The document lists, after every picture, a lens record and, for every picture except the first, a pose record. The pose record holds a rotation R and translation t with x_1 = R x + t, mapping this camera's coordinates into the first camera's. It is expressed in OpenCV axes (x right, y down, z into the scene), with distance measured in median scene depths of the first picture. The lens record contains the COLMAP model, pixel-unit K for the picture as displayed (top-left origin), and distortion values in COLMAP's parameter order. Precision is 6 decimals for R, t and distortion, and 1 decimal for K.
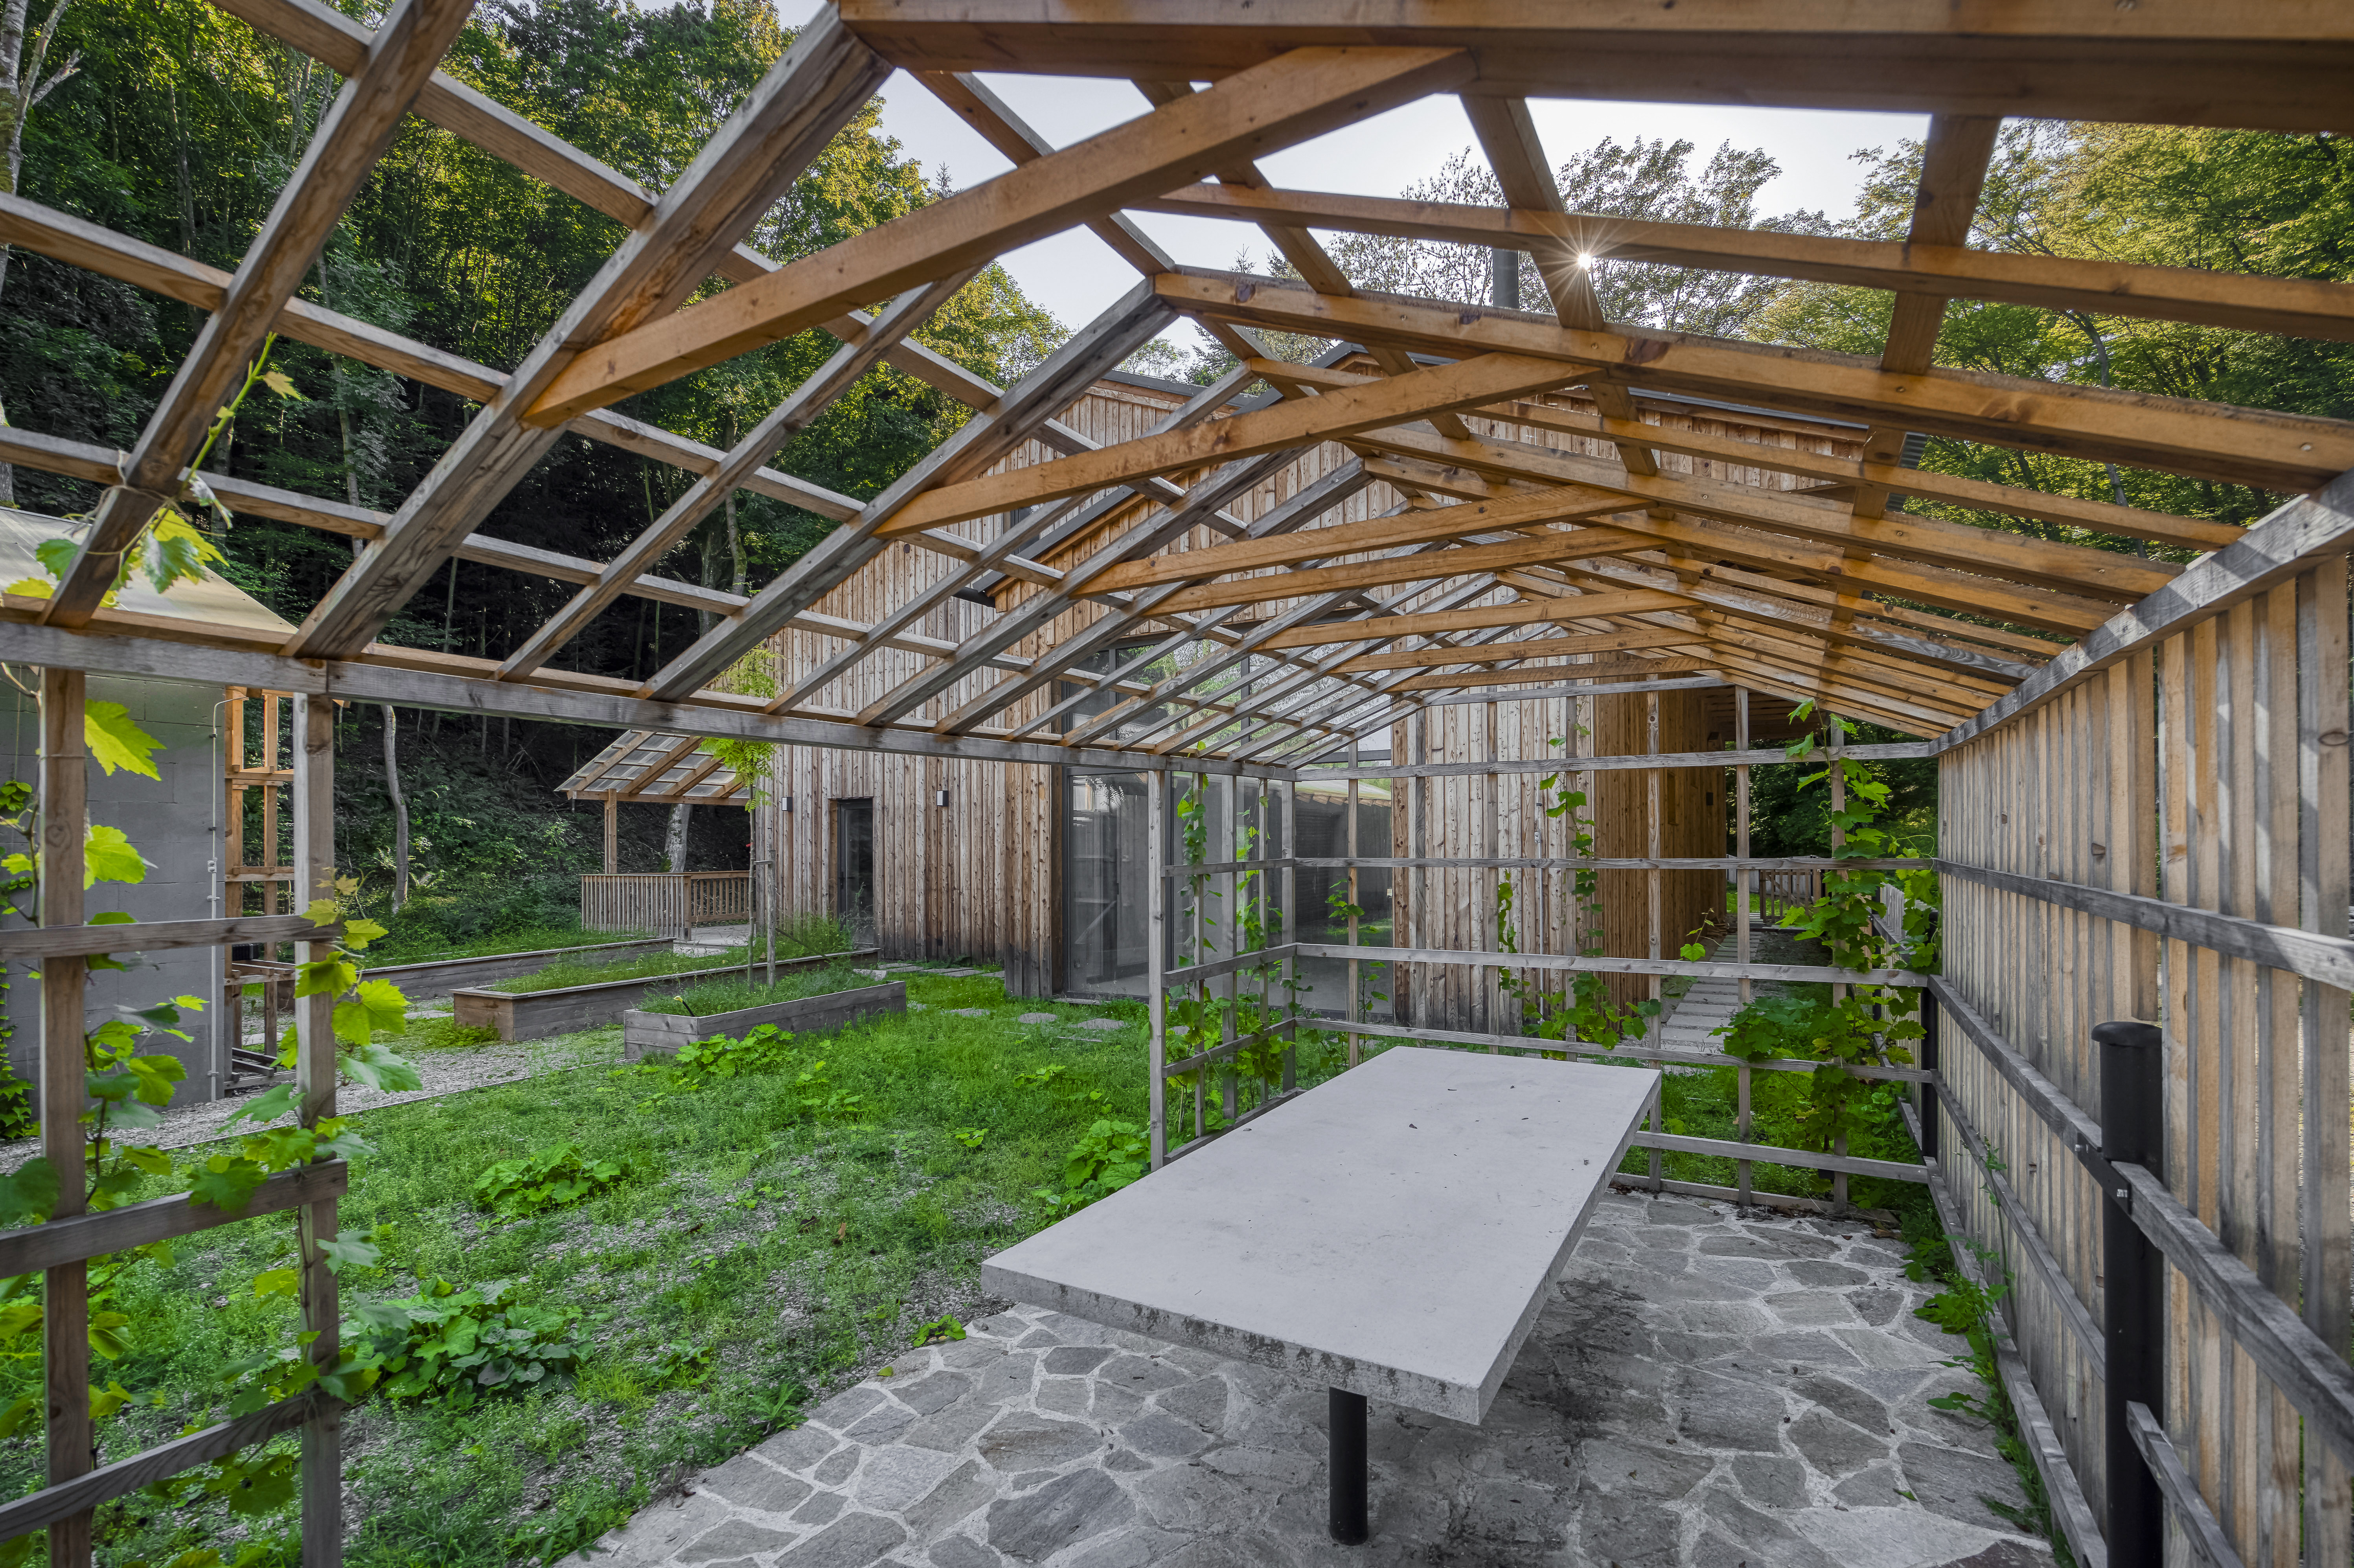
lens RADIAL K [[1041.6, 0, 1192.7], [0, 1041.6, 845.5], [0, 0, 1]] dist [0.000254, 0.000006]
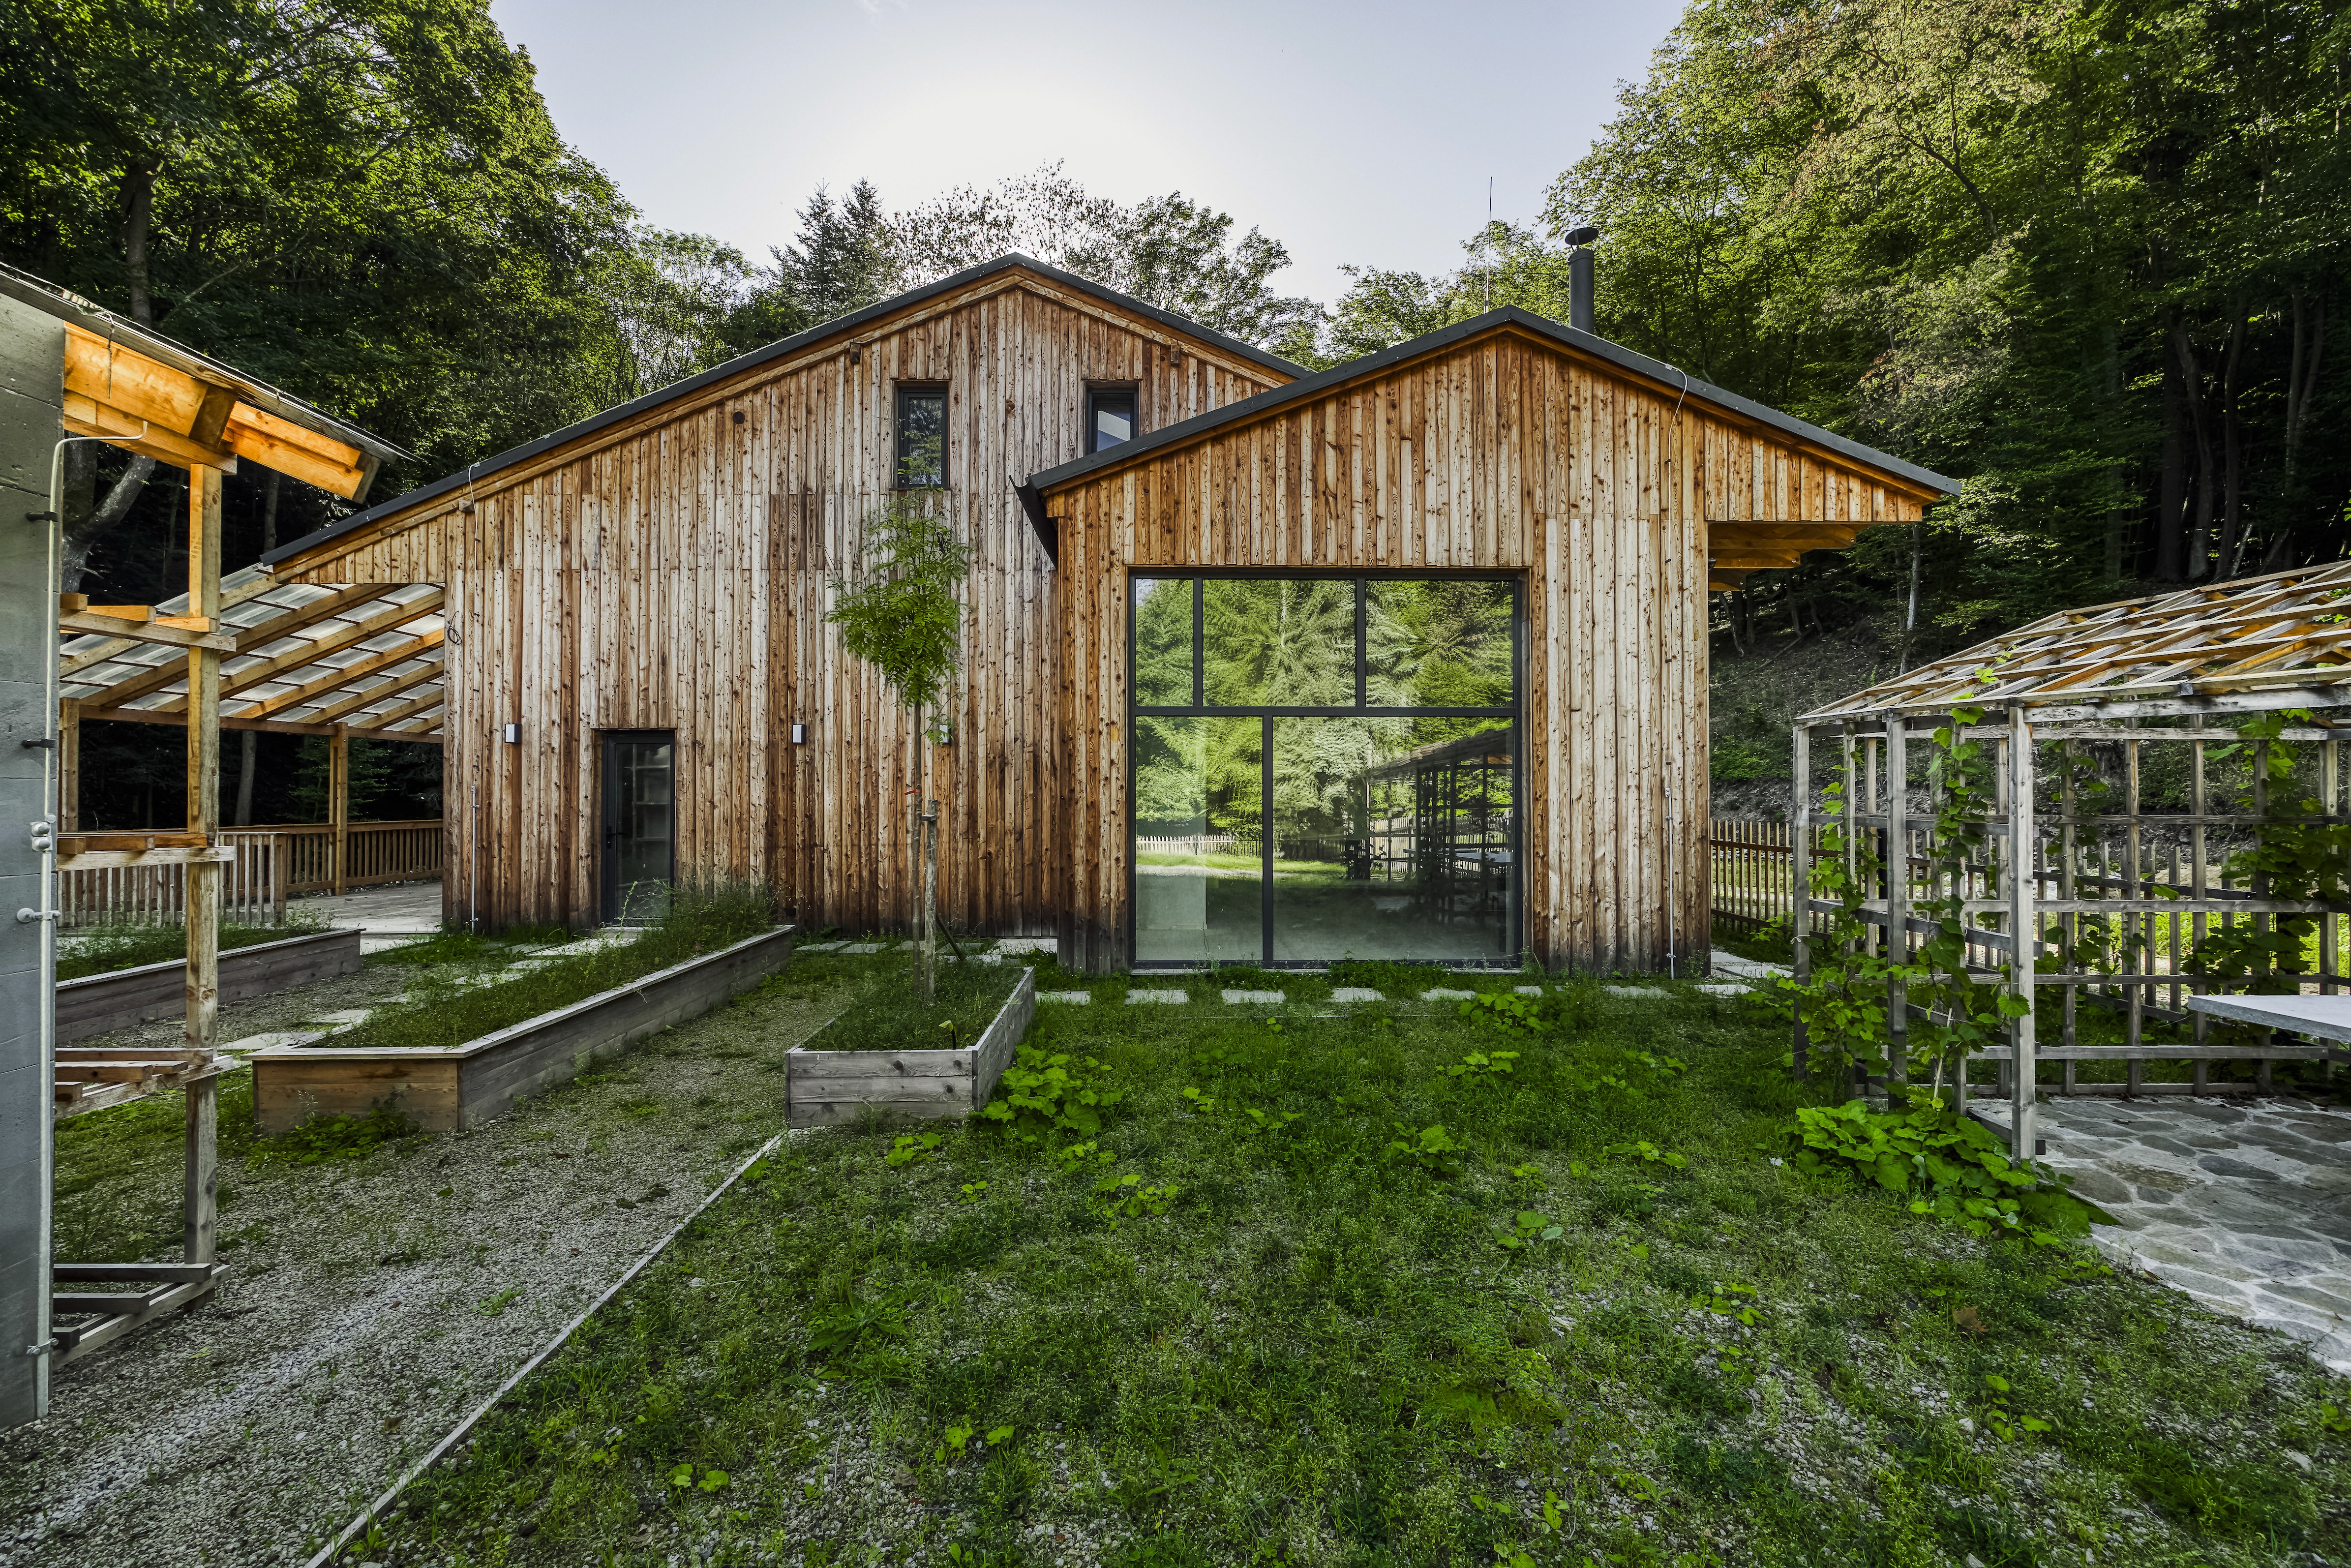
lens RADIAL K [[950.0, 0, 1171.4], [0, 950.0, 781.2], [0, 0, 1]] dist [-0.006520, 0.001207]
pose [[0.861538, 0.012170, 0.507547, -0.336165], [-0.006939, 0.999902, -0.012197, -0.001833], [-0.507646, 0.006987, 0.861538, 0.199997]]
